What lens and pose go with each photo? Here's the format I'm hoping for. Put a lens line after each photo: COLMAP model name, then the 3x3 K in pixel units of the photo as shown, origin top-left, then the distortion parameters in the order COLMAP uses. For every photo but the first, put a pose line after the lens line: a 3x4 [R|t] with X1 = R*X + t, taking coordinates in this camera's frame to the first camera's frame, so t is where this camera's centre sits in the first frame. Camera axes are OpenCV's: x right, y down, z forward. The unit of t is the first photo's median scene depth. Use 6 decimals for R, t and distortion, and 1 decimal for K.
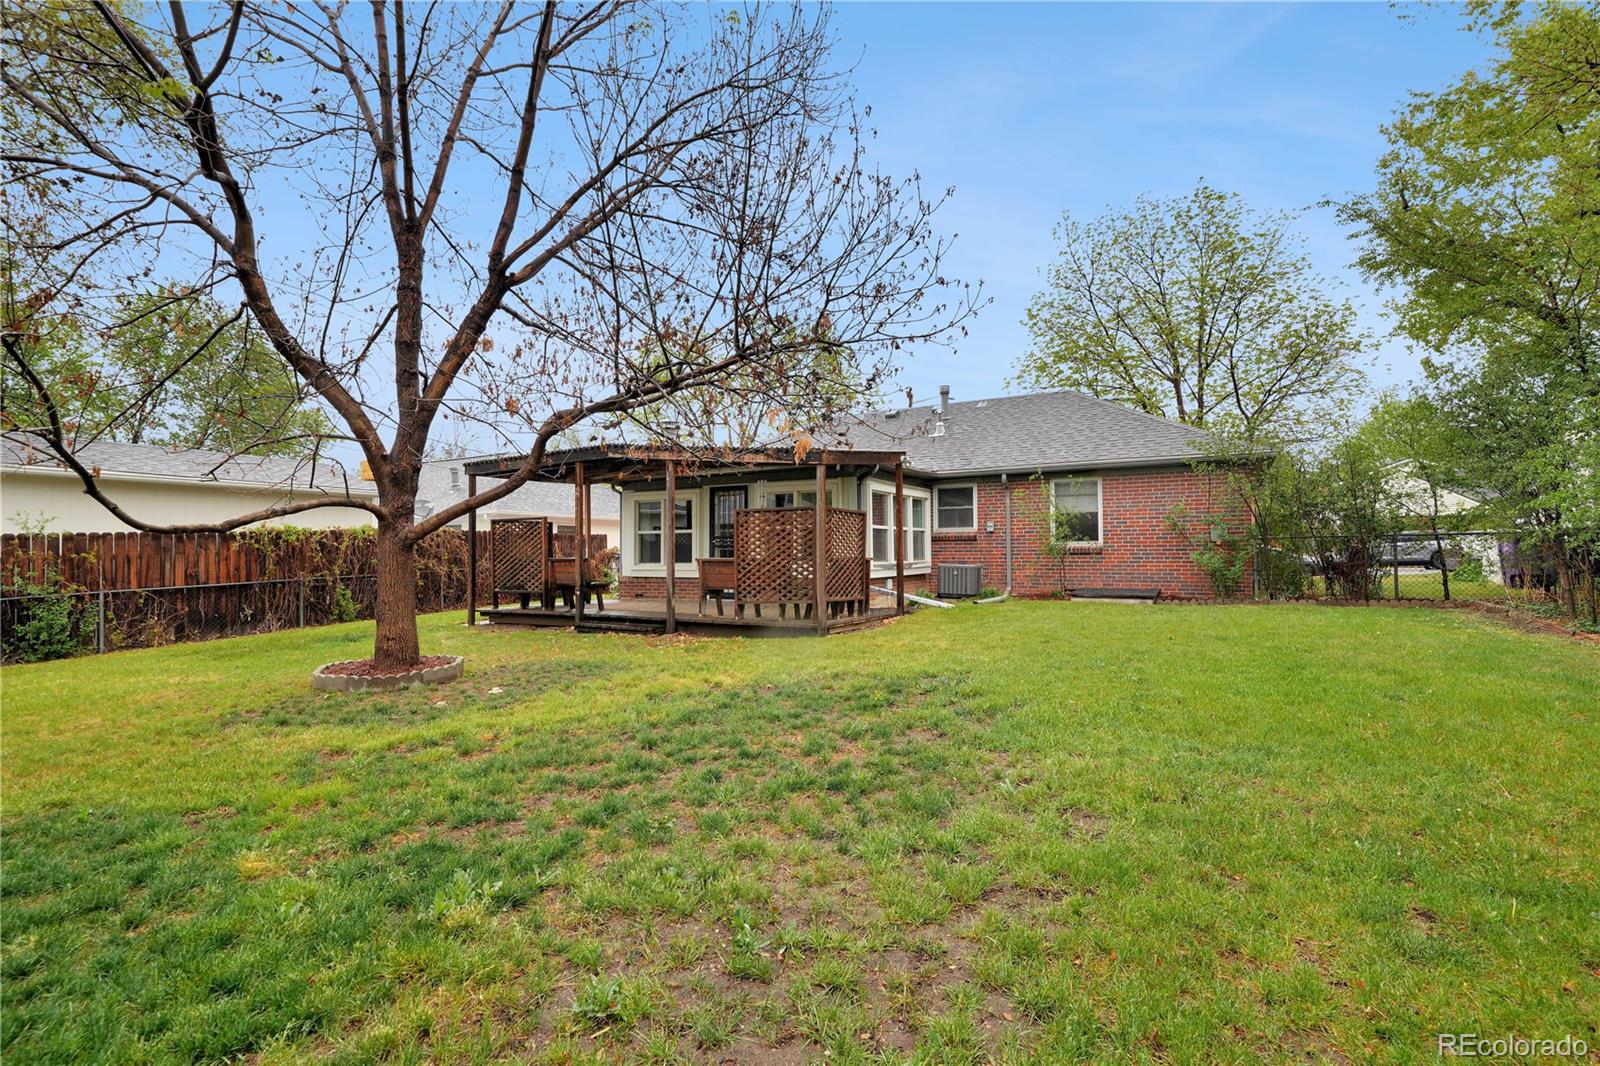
lens RADIAL K [[753.9, 0, 807.2], [0, 753.9, 546.7], [0, 0, 1]] dist [0.000696, 0.000314]
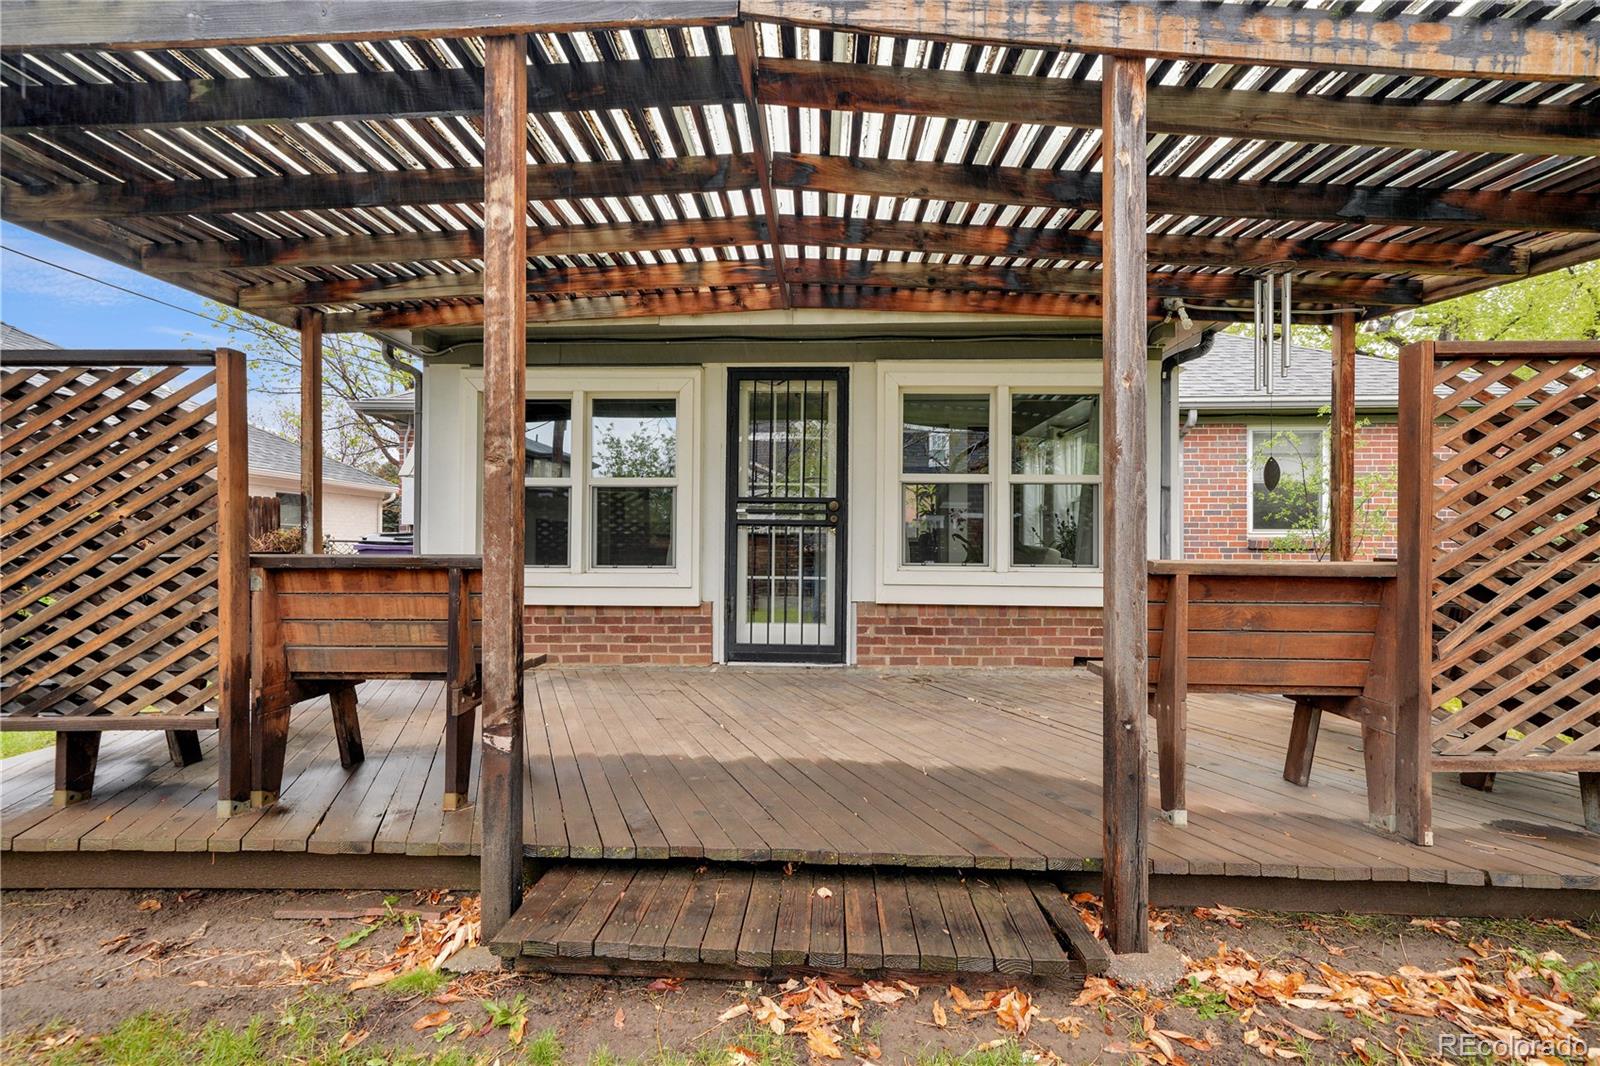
lens RADIAL K [[726.0, 0, 794.0], [0, 726.0, 531.9], [0, 0, 1]] dist [0.005469, 0.000766]
pose [[0.899545, 0.019548, 0.436391, -0.287705], [-0.014299, 0.999781, -0.015310, 0.009836], [-0.436595, 0.007532, 0.899627, 0.733266]]
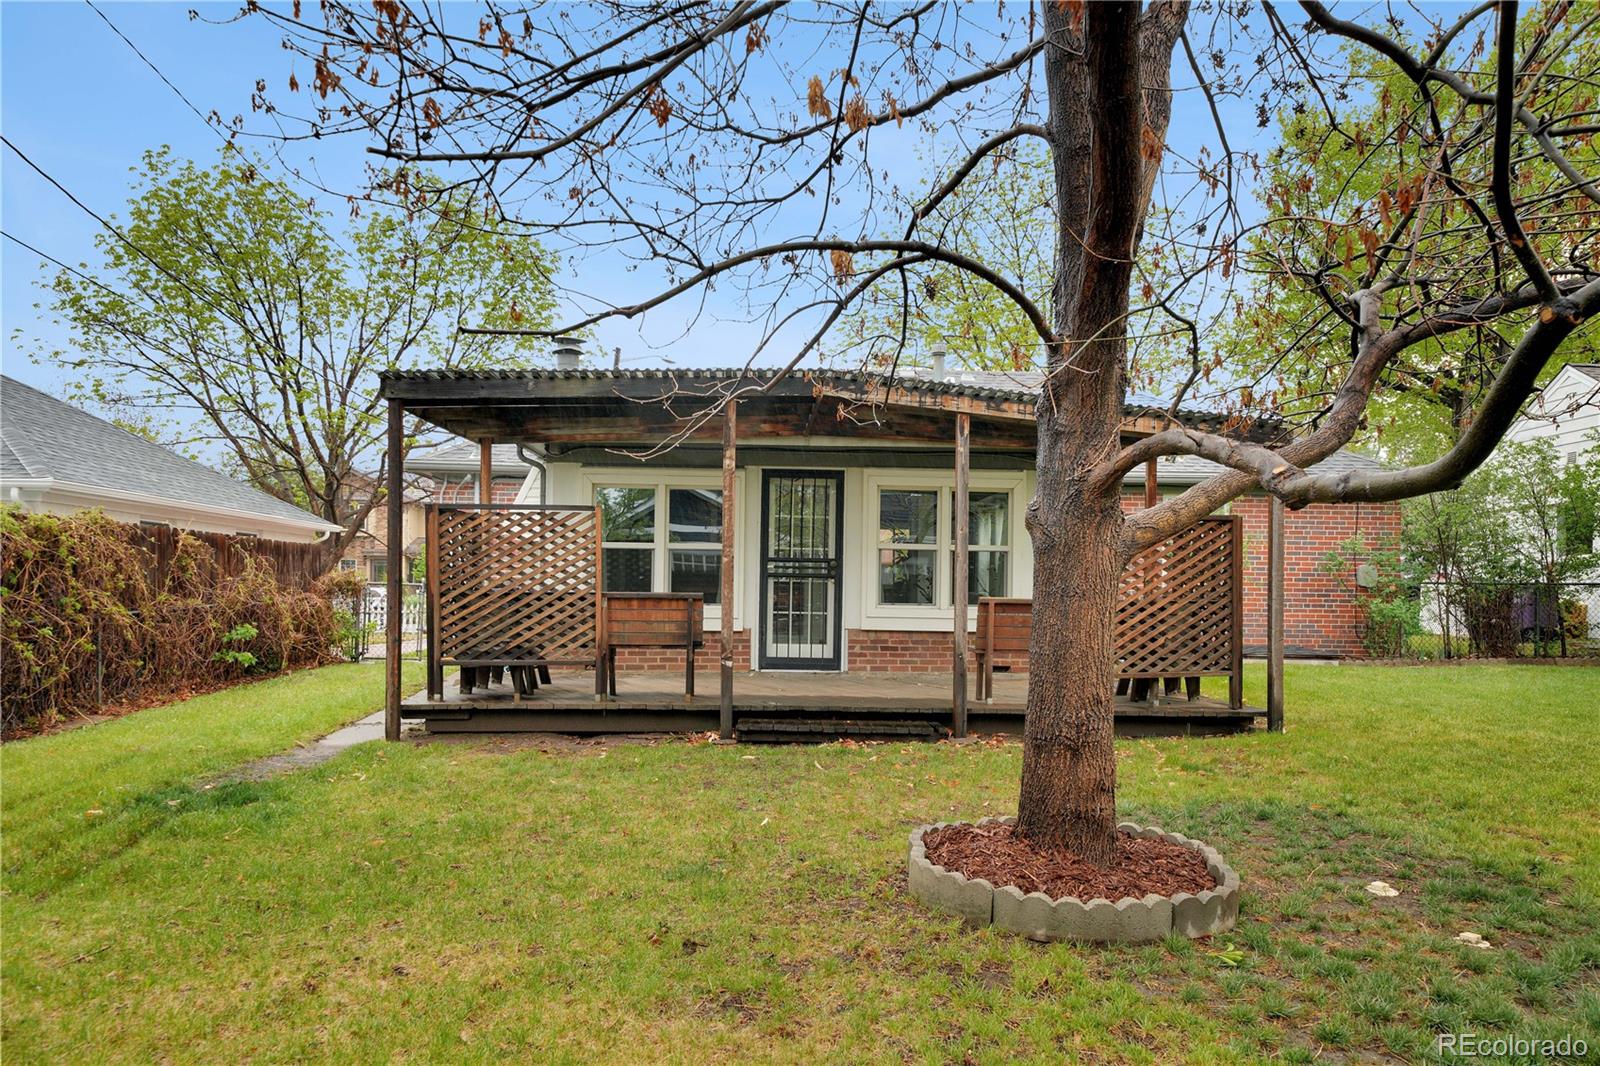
lens RADIAL K [[1066.4, 0, 798.1], [0, 1066.4, 590.9], [0, 0, 1]] dist [-0.040003, -0.000081]
pose [[0.864489, 0.018628, 0.502307, -0.559192], [-0.021418, 0.999771, -0.000216, 0.011683], [-0.502196, -0.010572, 0.864689, 0.339845]]
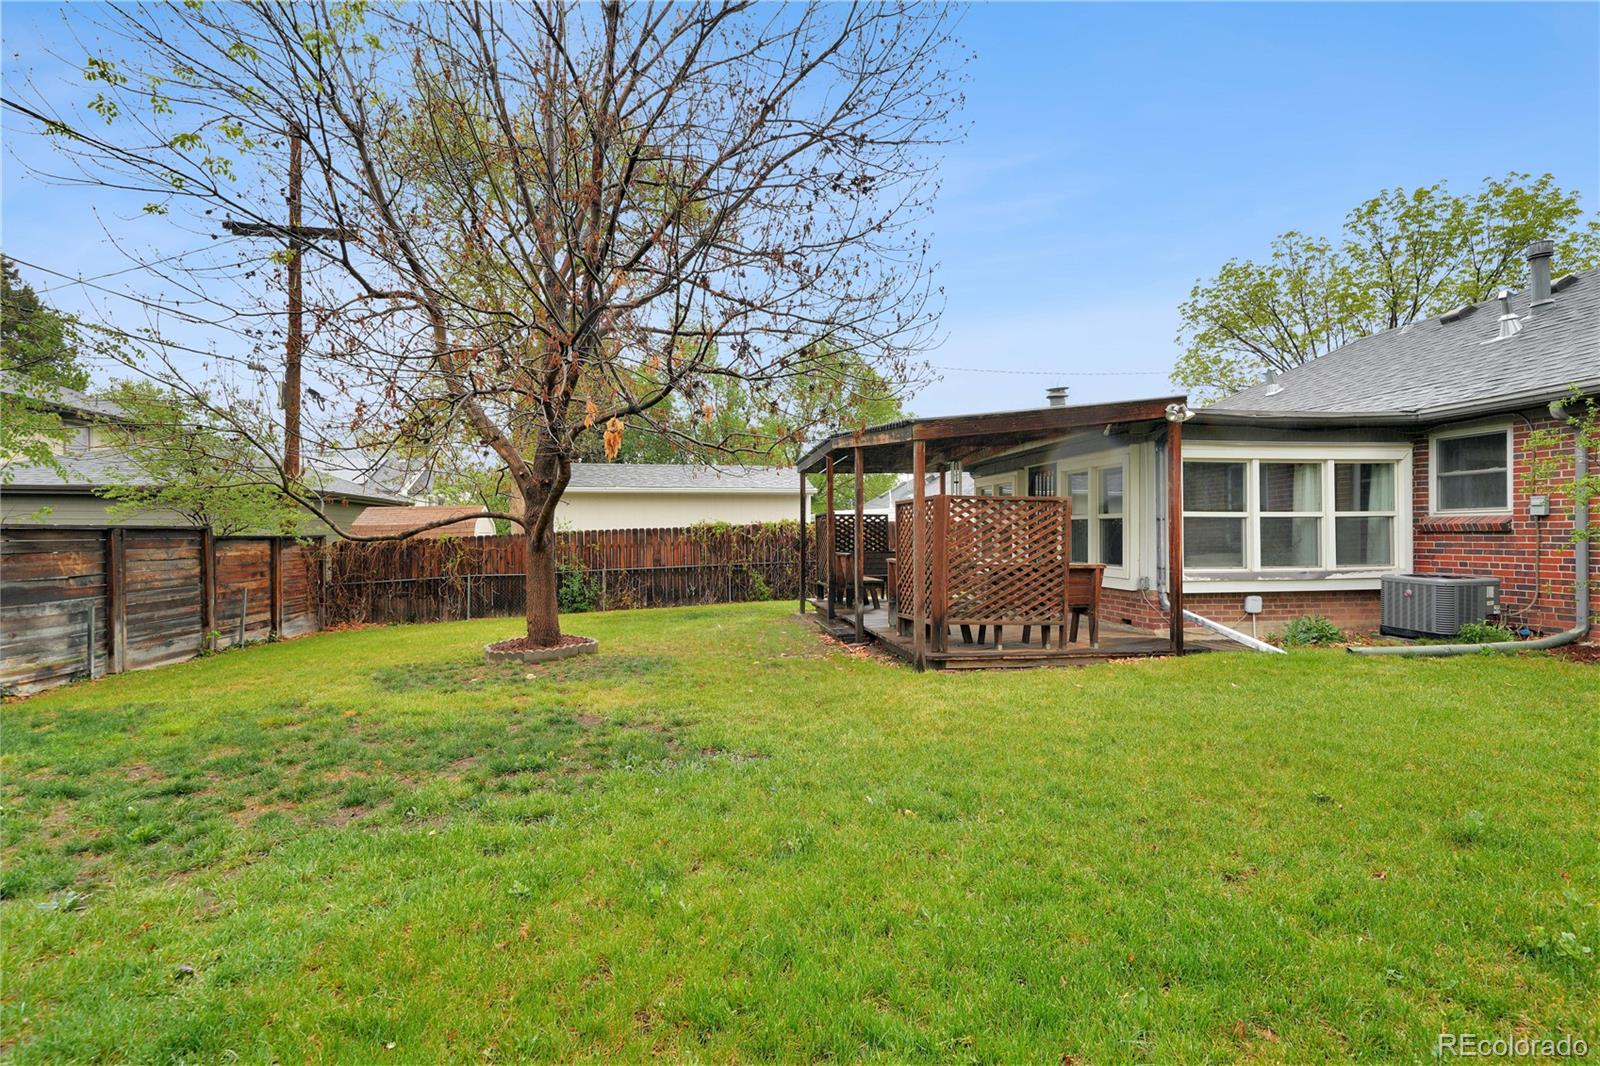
lens RADIAL K [[753.9, 0, 796.3], [0, 753.9, 535.2], [0, 0, 1]] dist [0.000696, 0.000314]
pose [[0.620162, 0.004724, -0.784459, 0.394664], [0.006845, 0.999911, 0.011433, -0.019026], [0.784444, -0.012460, 0.620075, 0.334742]]
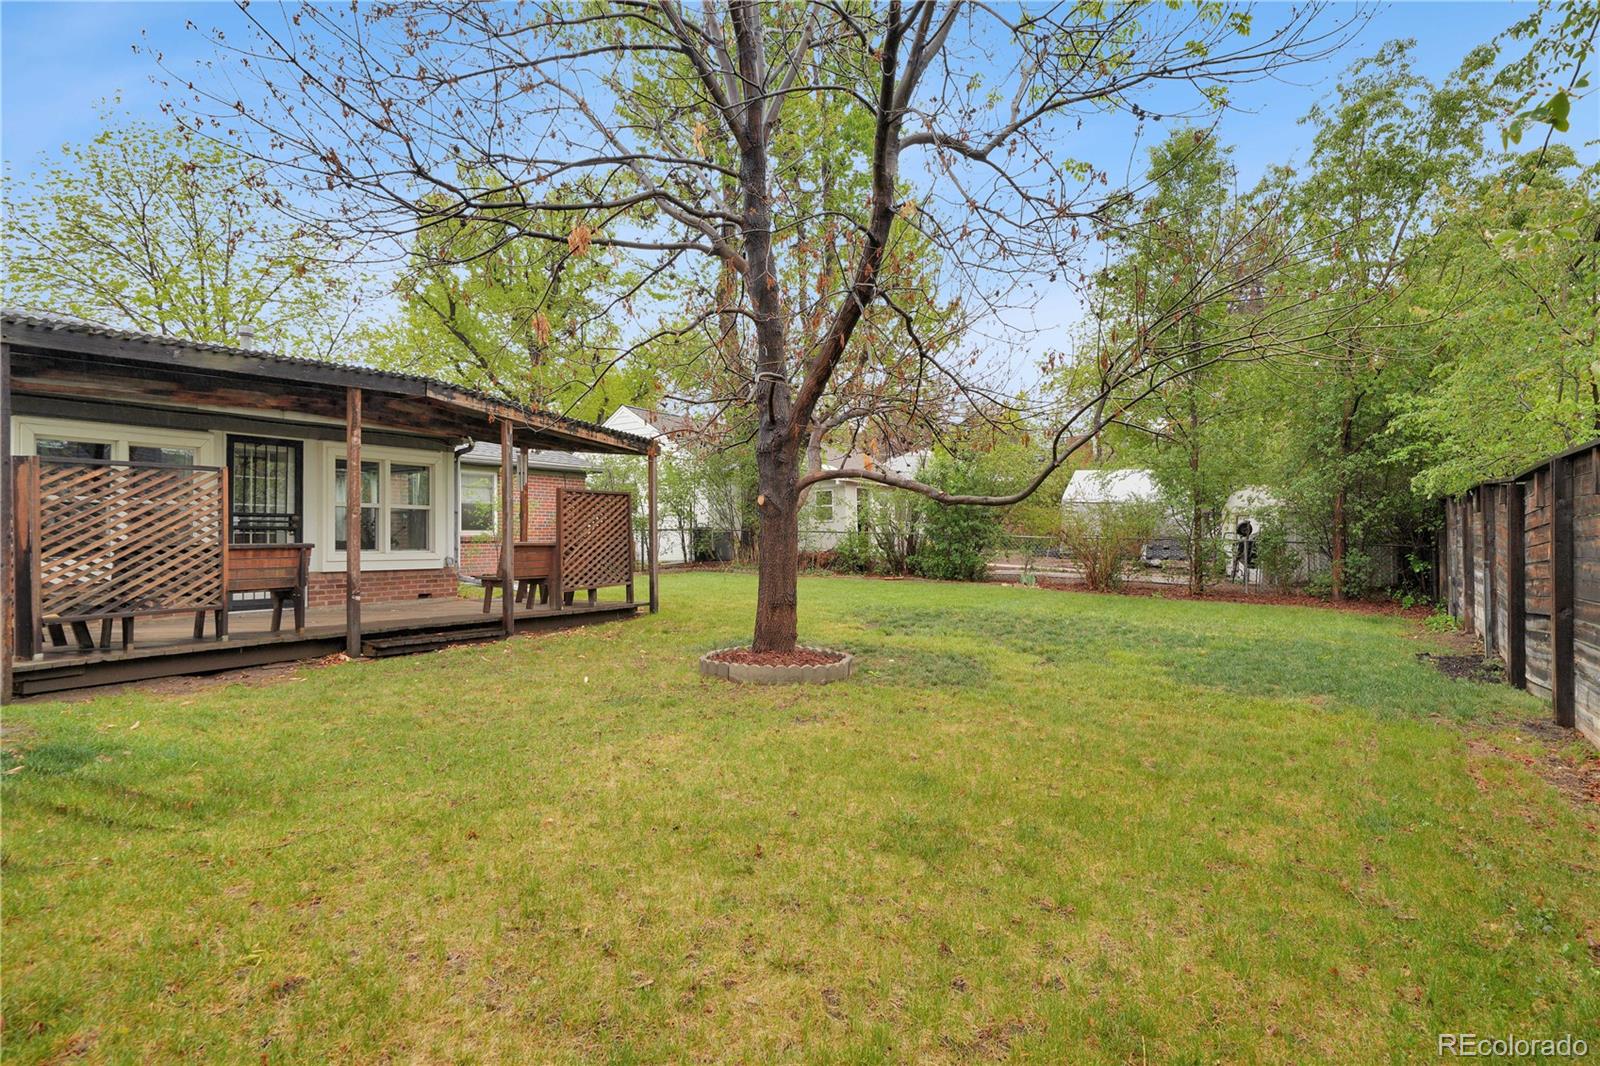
lens RADIAL K [[834.1, 0, 805.0], [0, 834.1, 530.1], [0, 0, 1]] dist [0.004372, 0.000536]
pose [[0.062529, 0.018406, 0.997873, -0.885436], [0.003397, 0.999820, -0.018655, 0.017284], [-0.998037, 0.004556, 0.062455, 0.532222]]
